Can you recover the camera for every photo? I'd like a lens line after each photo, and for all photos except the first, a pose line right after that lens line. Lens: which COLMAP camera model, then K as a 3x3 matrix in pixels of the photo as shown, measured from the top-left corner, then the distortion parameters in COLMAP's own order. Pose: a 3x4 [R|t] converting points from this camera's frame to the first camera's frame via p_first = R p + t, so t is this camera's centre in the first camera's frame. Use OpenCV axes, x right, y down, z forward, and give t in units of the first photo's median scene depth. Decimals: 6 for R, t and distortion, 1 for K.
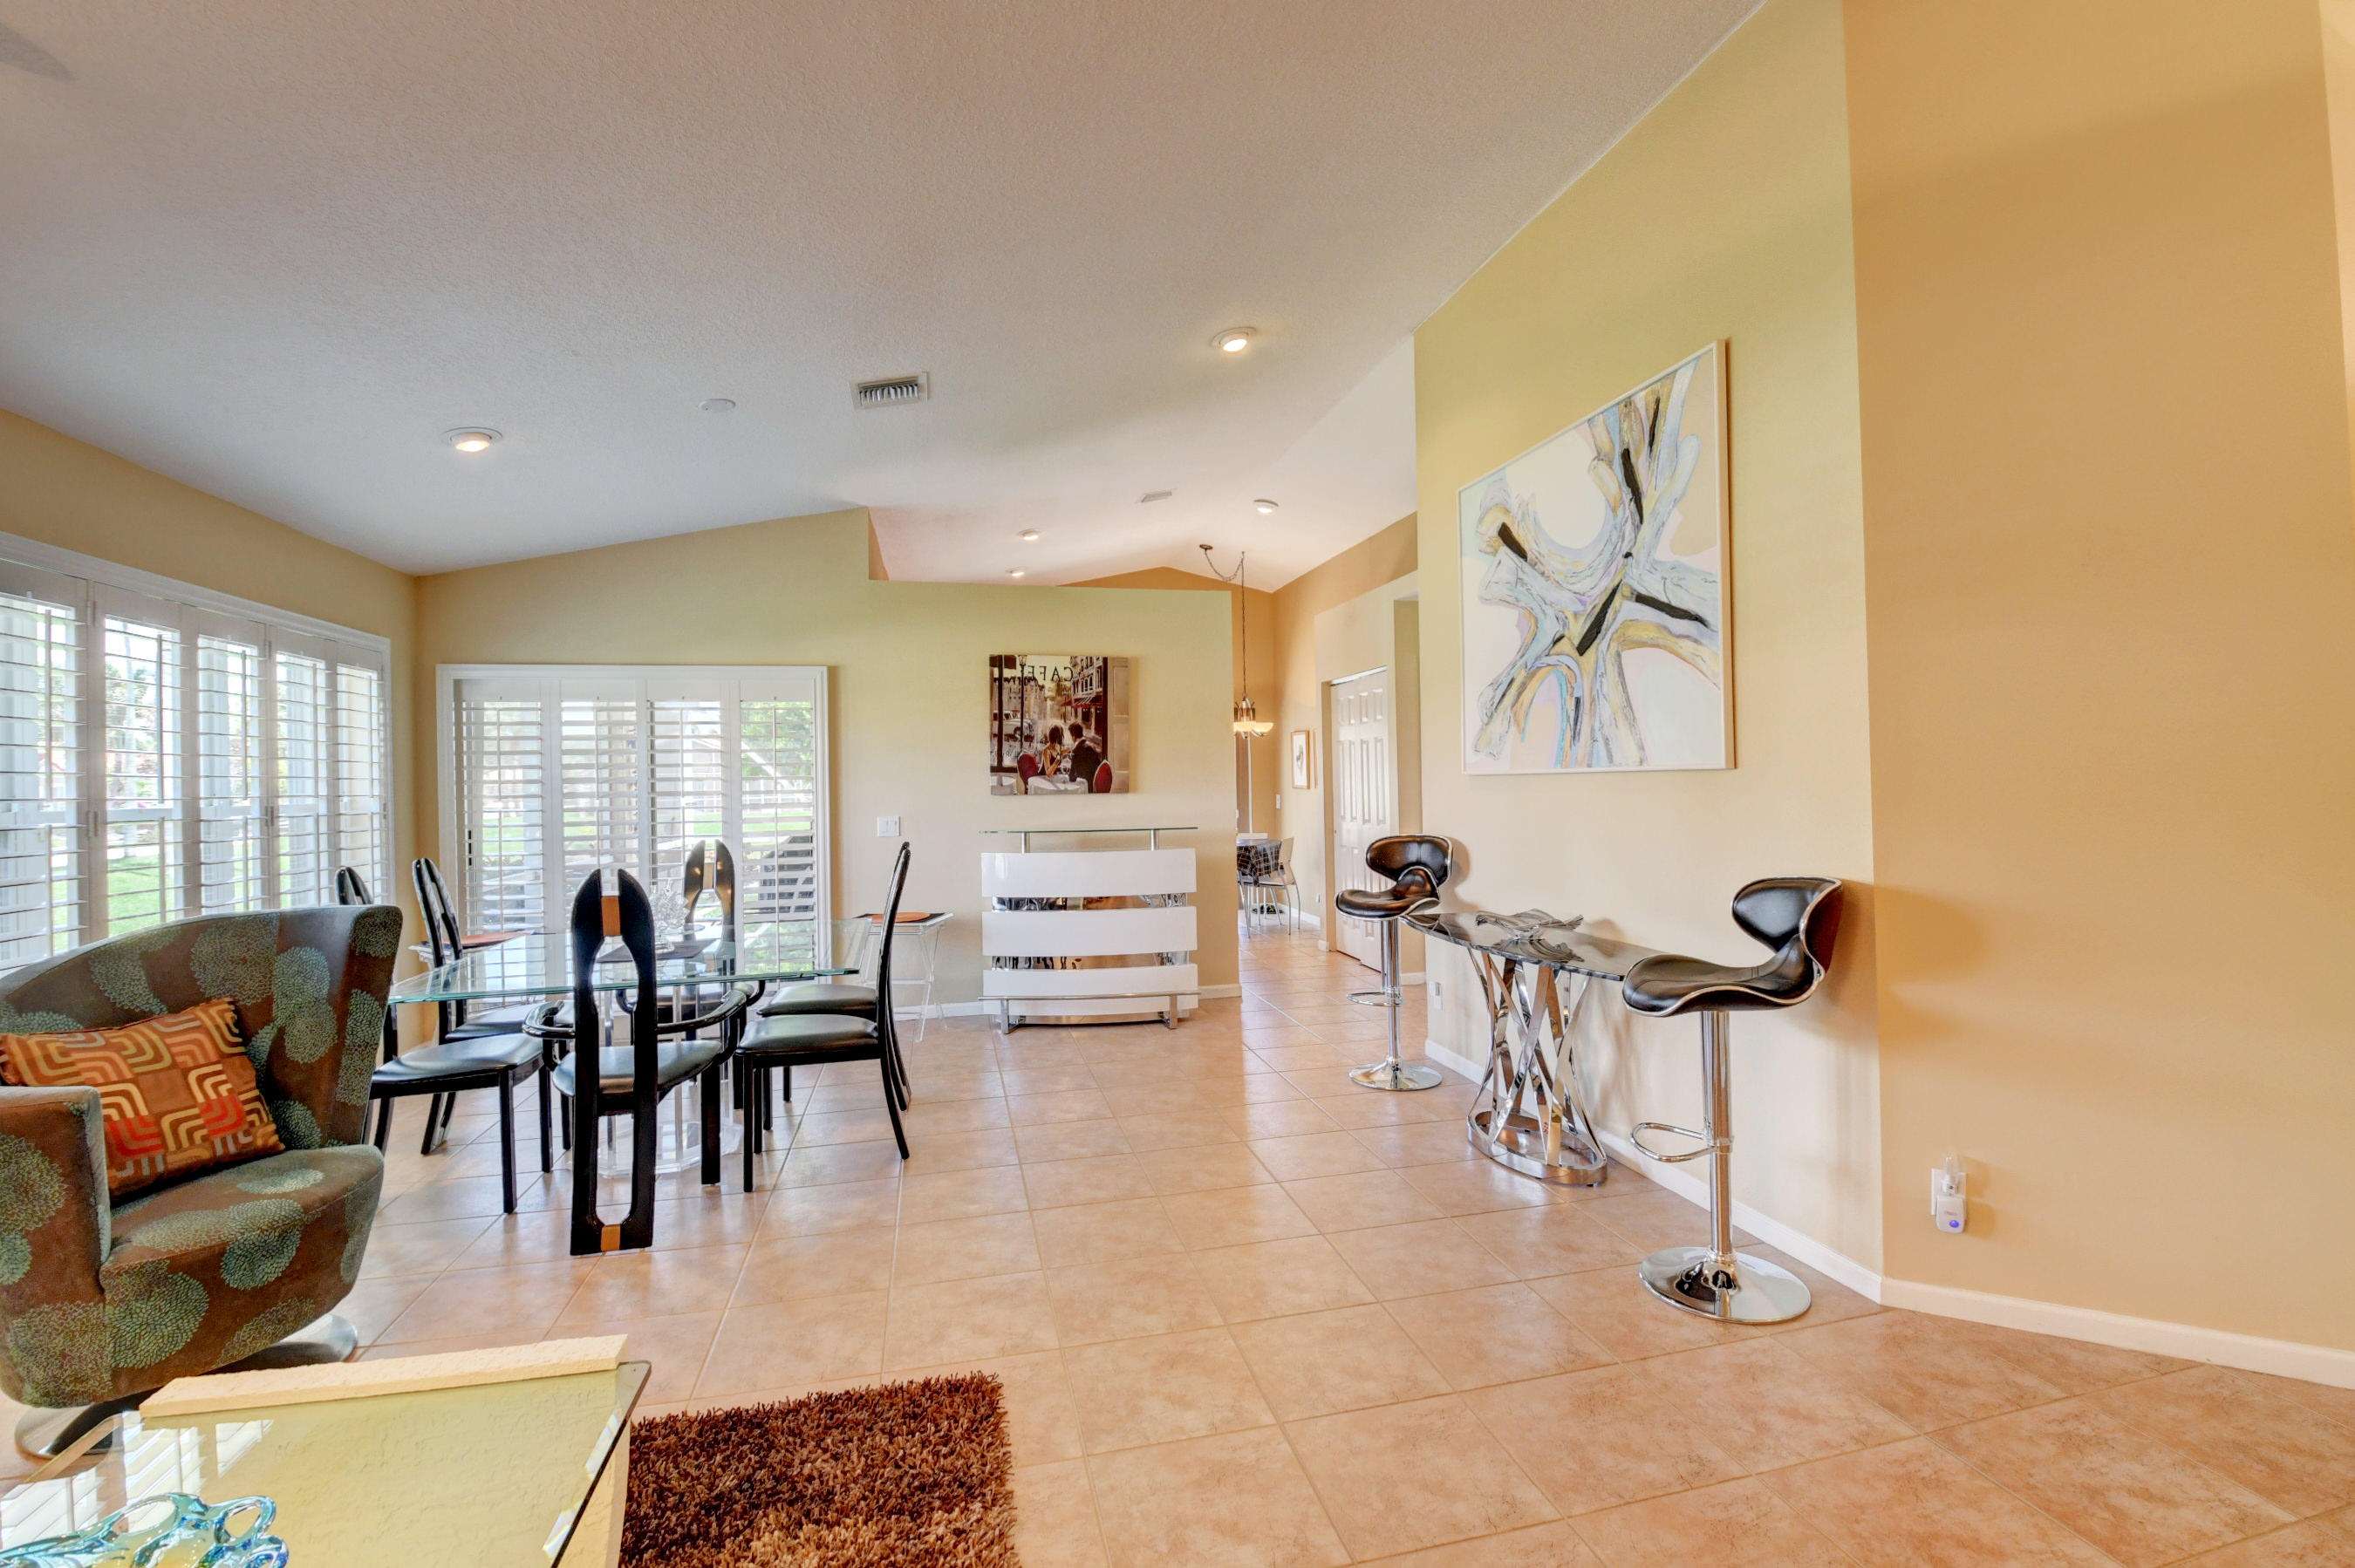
lens RADIAL K [[1038.5, 0, 1171.3], [0, 1038.5, 771.4], [0, 0, 1]] dist [-0.016686, -0.004994]
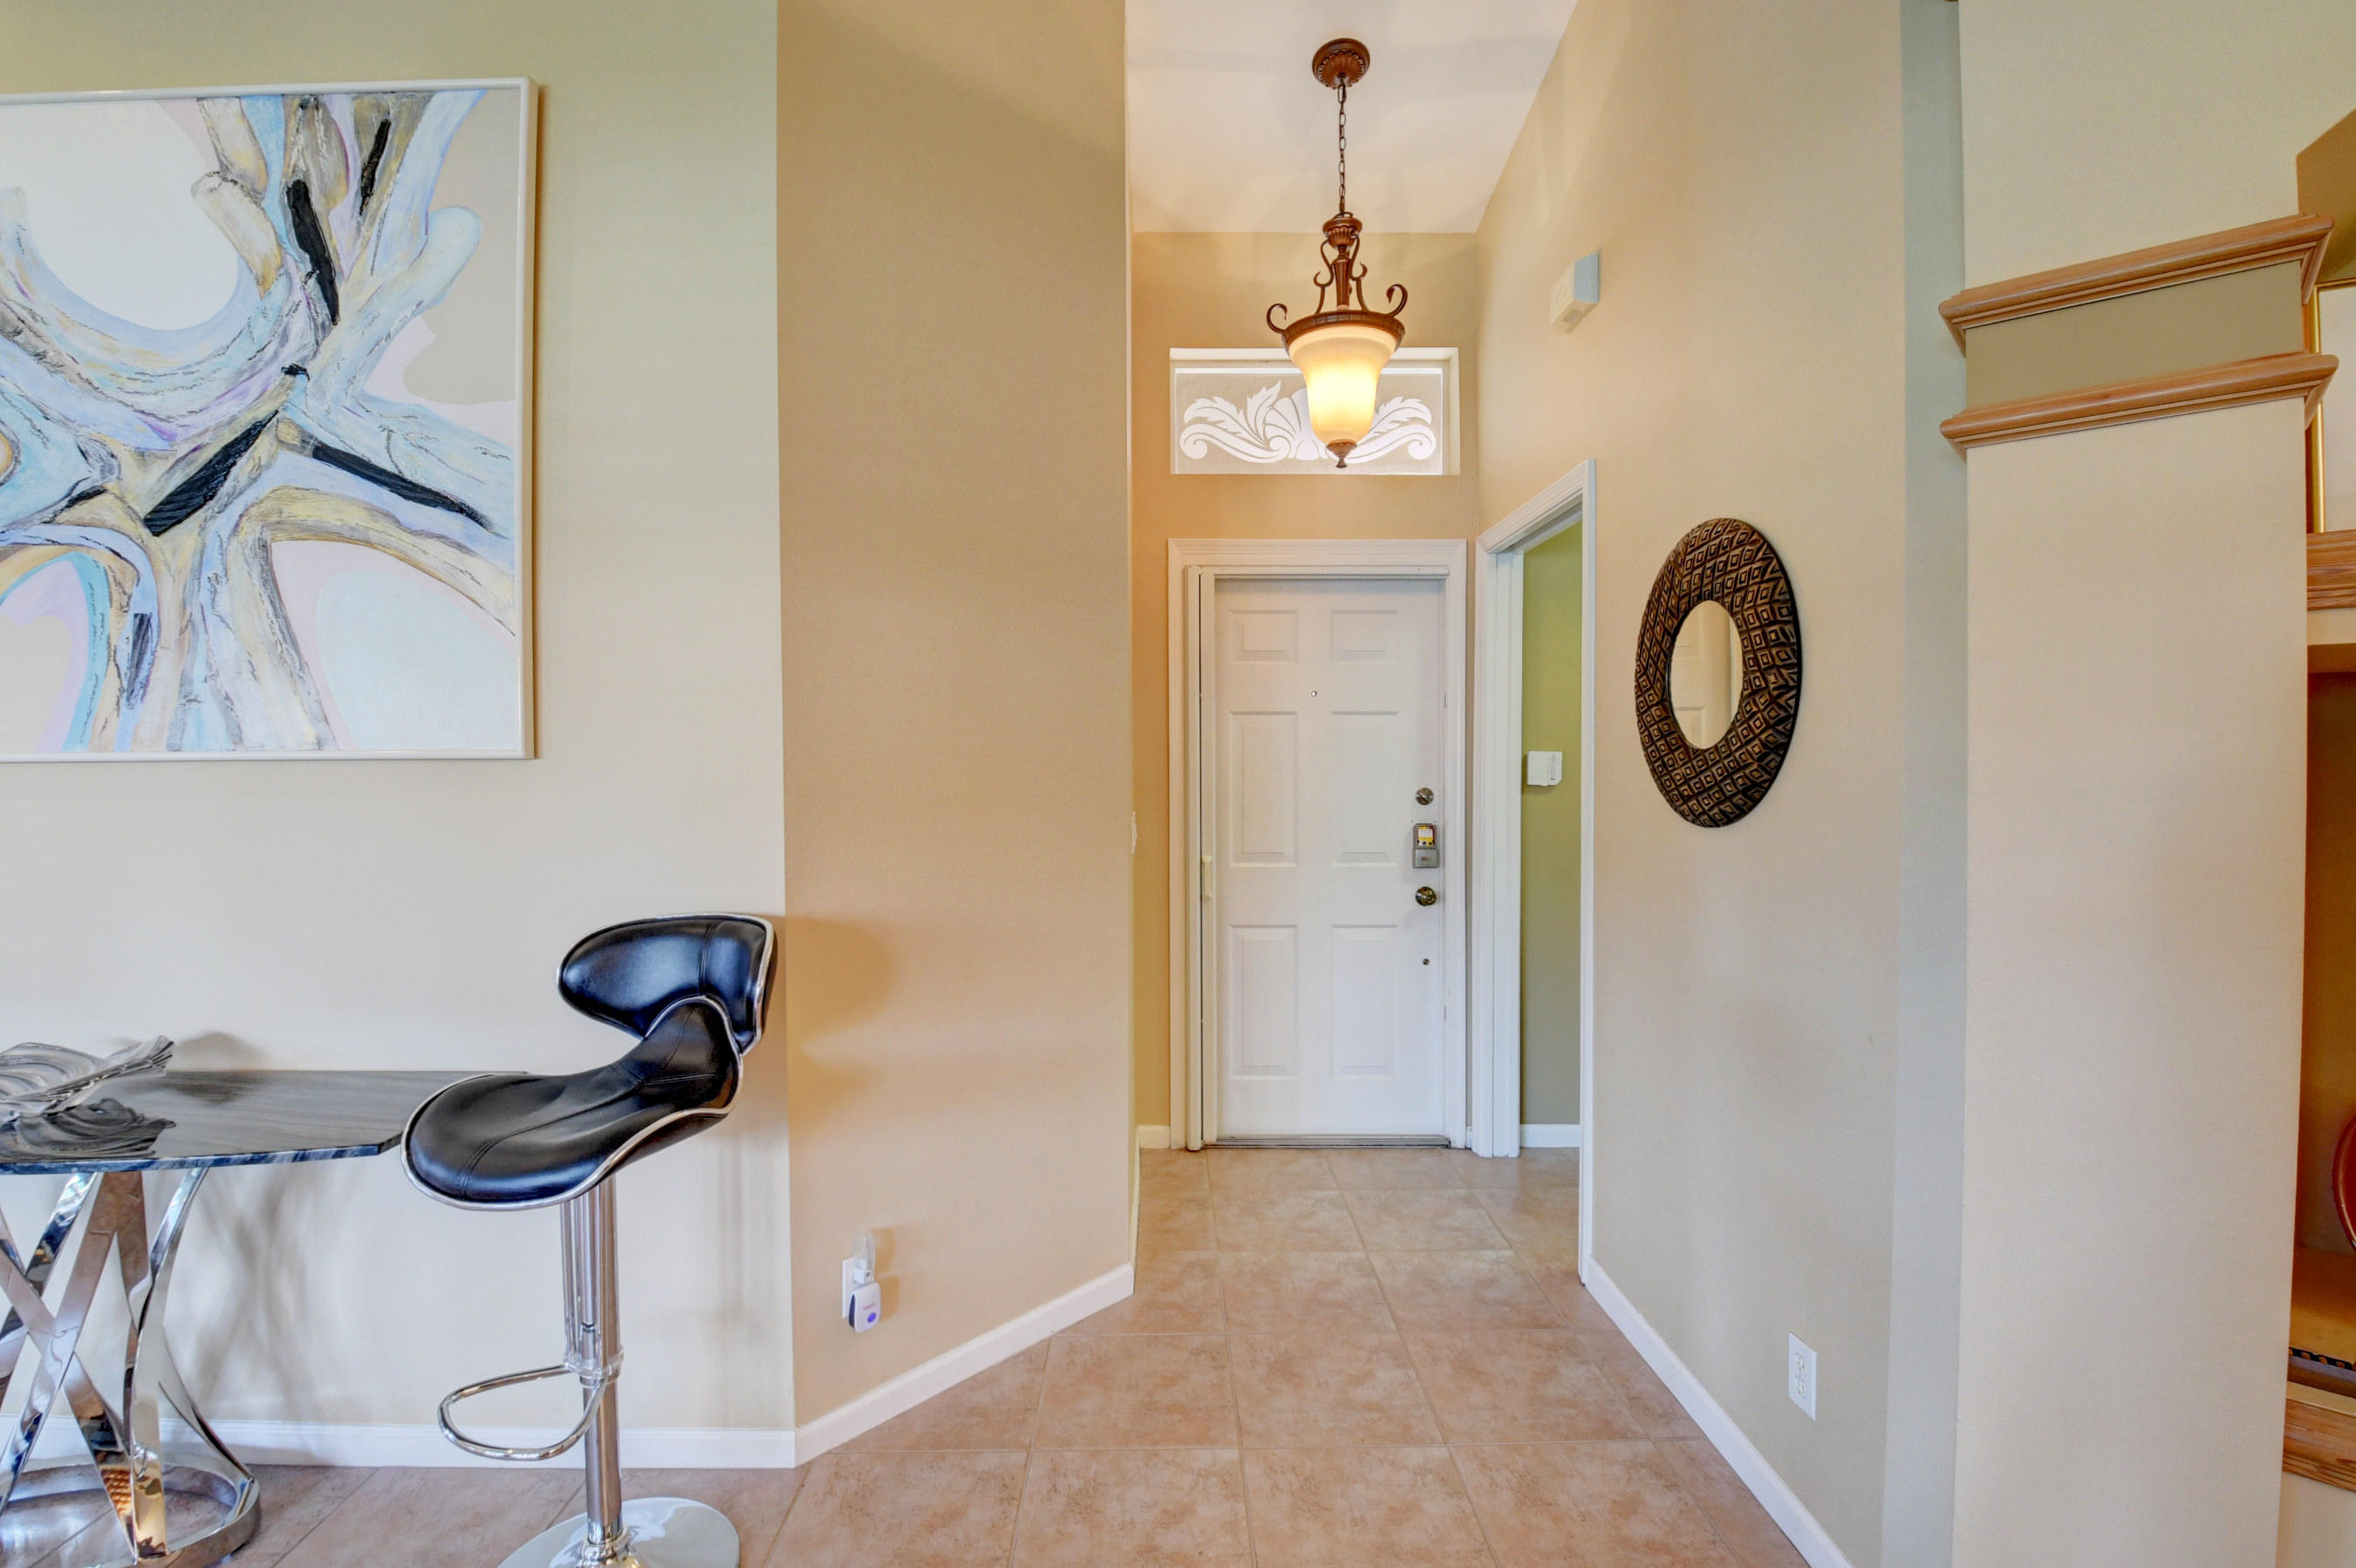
lens RADIAL K [[1038.9, 0, 1182.1], [0, 1038.9, 771.4], [0, 0, 1]] dist [-0.016686, -0.004994]
pose [[0.196774, 0.008404, 0.980413, -0.000080], [-0.008108, 0.999943, -0.006944, 0.005883], [-0.980415, -0.006583, 0.196831, 0.400459]]
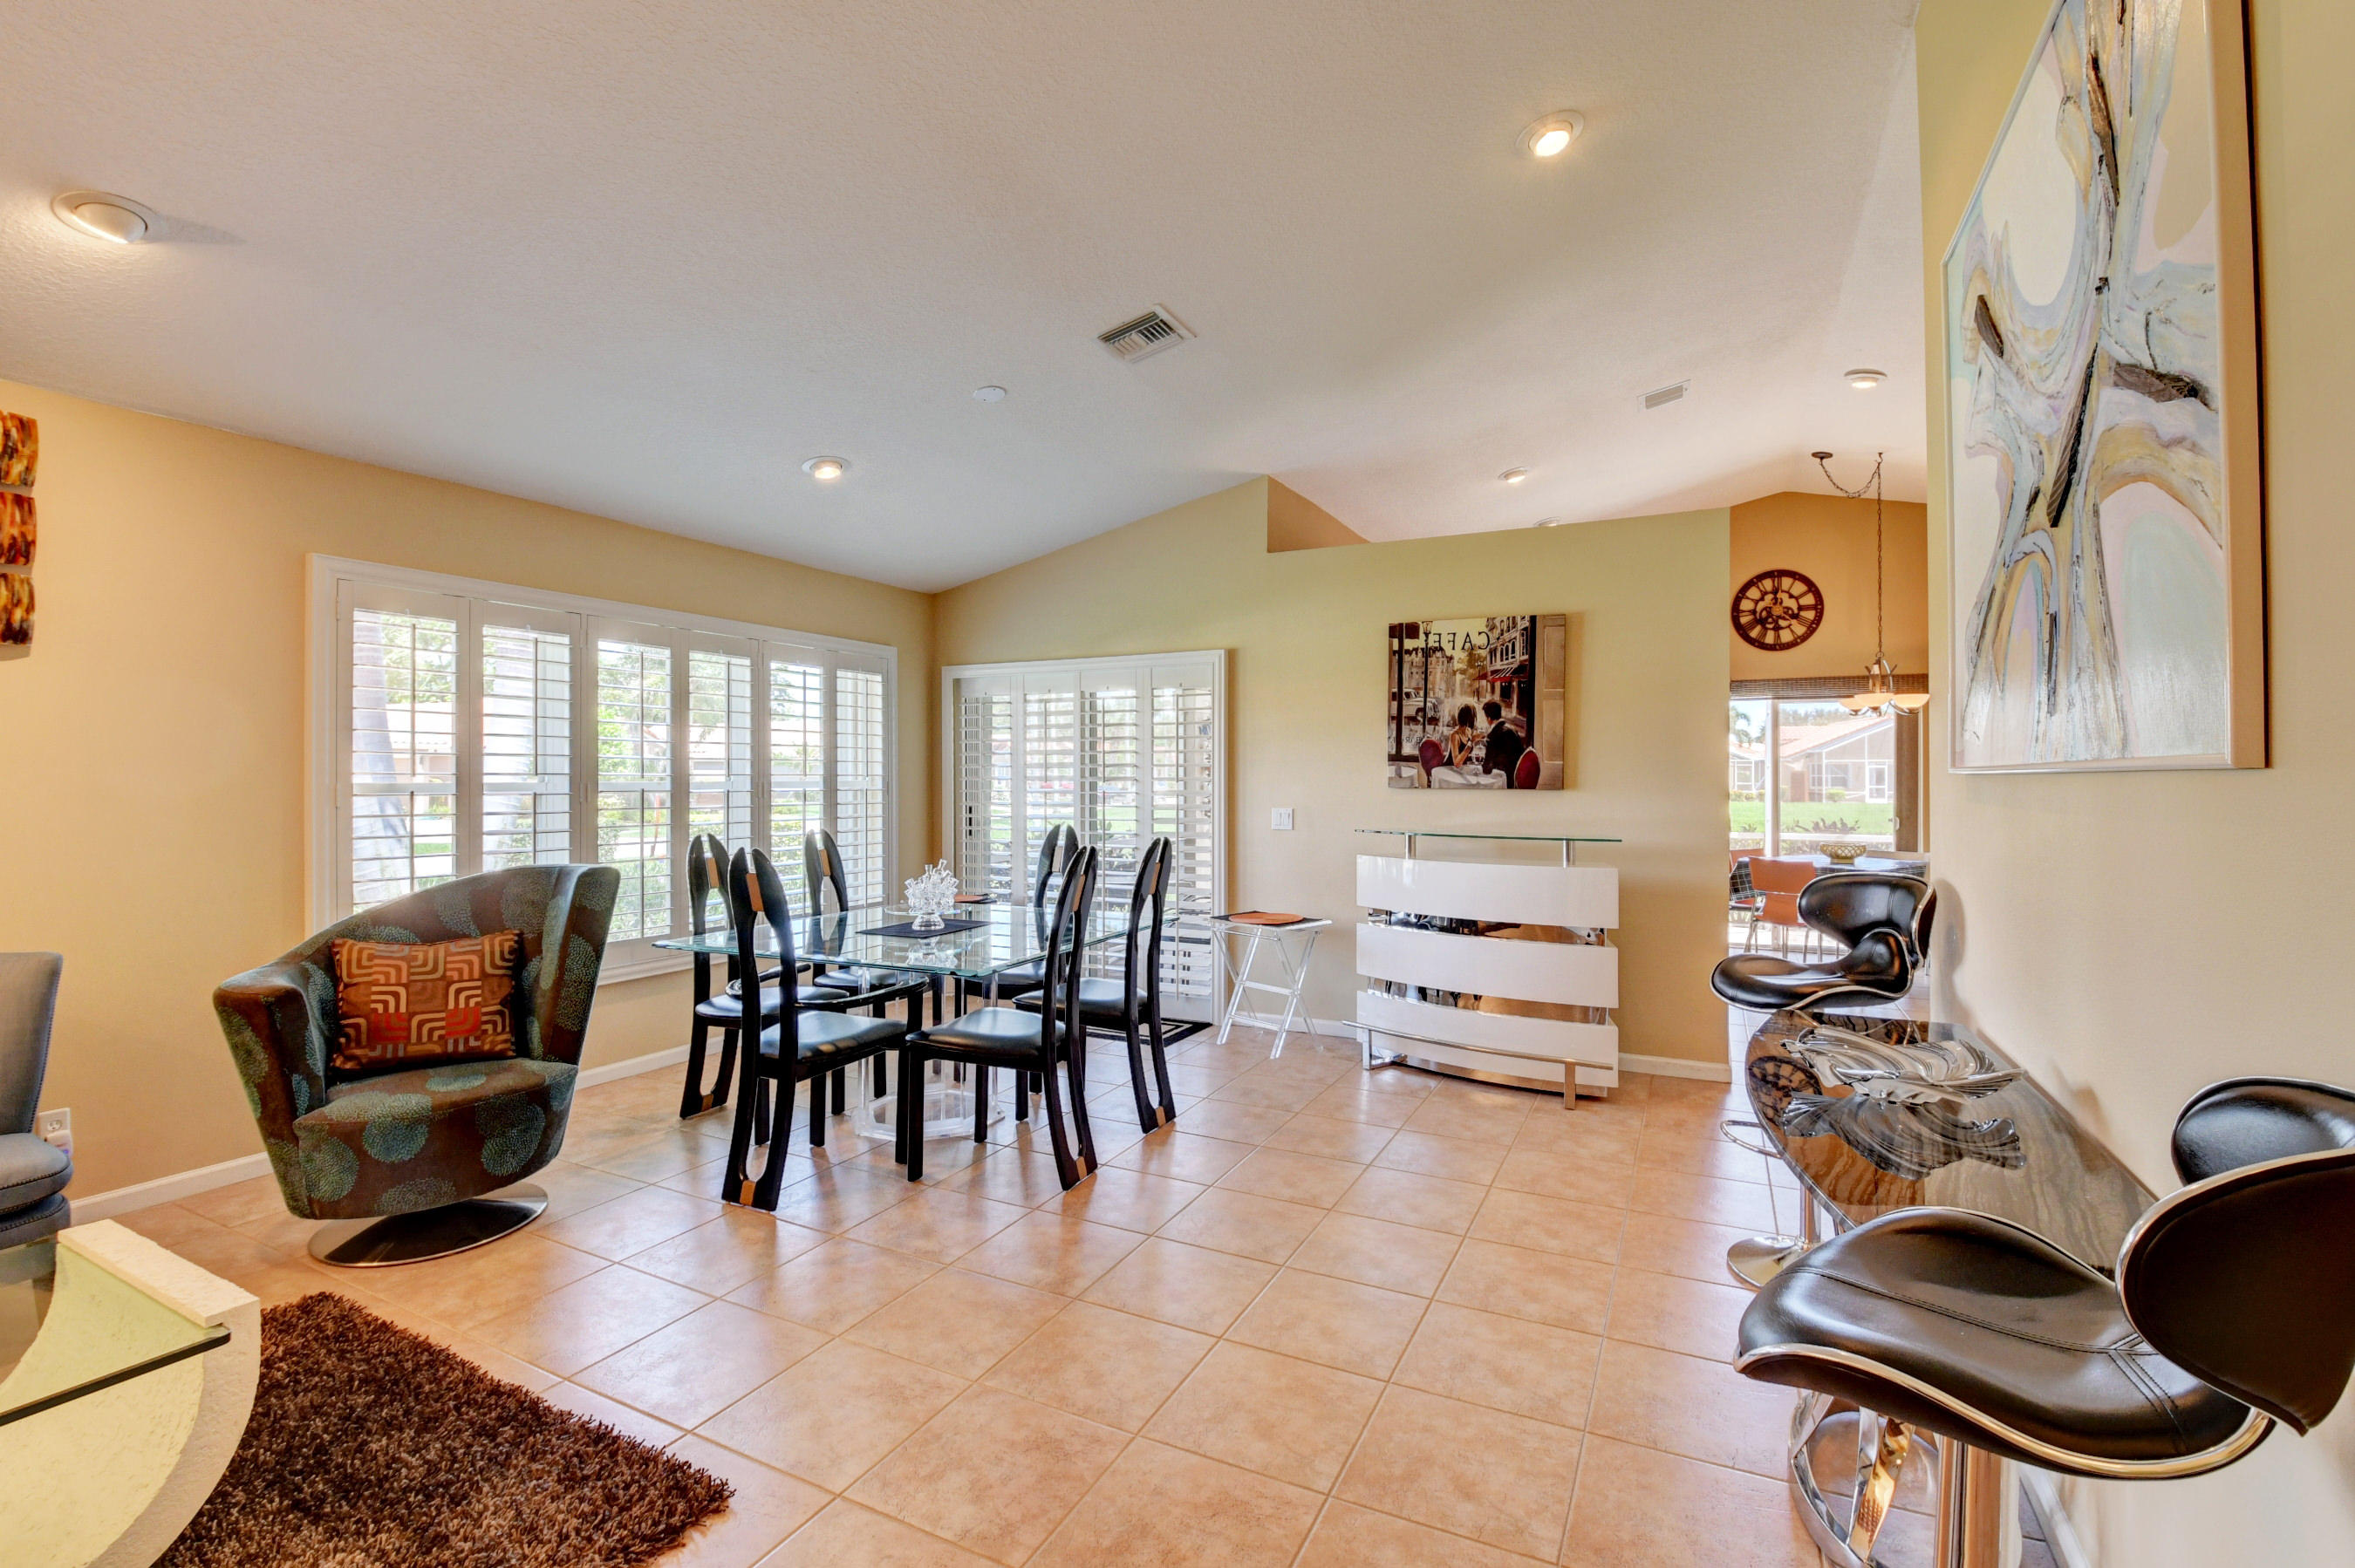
lens RADIAL K [[1038.5, 0, 1183.8], [0, 1038.5, 775.0], [0, 0, 1]] dist [-0.016686, -0.004994]
pose [[0.767593, 0.016936, -0.640714, 0.398193], [-0.007421, 0.999819, 0.017538, -0.002812], [0.640895, -0.008707, 0.767579, 0.390529]]
